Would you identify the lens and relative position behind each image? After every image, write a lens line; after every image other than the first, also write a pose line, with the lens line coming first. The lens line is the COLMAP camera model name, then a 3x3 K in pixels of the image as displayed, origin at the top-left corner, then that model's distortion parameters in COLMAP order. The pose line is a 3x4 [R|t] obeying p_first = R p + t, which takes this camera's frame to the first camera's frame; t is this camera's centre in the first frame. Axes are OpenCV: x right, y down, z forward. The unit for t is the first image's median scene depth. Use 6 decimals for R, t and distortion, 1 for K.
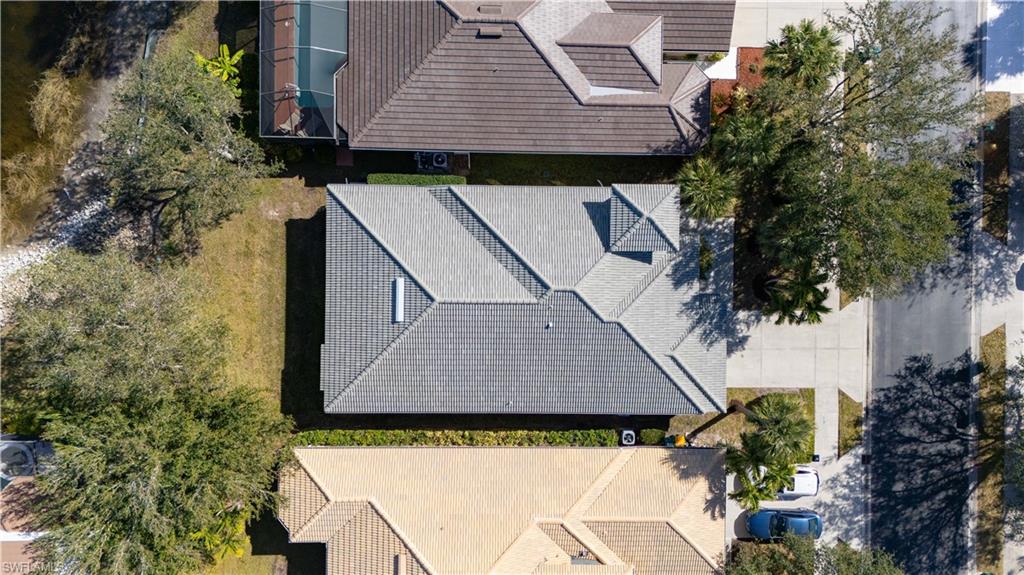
lens RADIAL K [[751.4, 0, 512.0], [0, 751.4, 287.5], [0, 0, 1]] dist [0.002345, -0.000011]
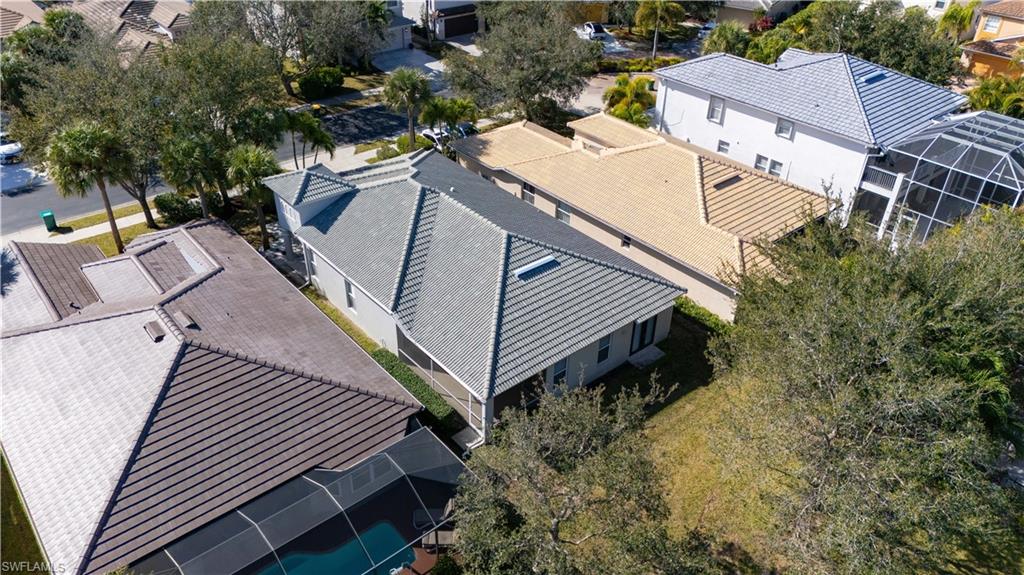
lens RADIAL K [[751.4, 0, 512.0], [0, 751.4, 287.5], [0, 0, 1]] dist [0.002345, -0.000011]
pose [[-0.651828, -0.464586, 0.599399, -0.648451], [0.757029, -0.351683, 0.550660, -0.478072], [-0.045030, 0.812698, 0.580942, 0.503734]]
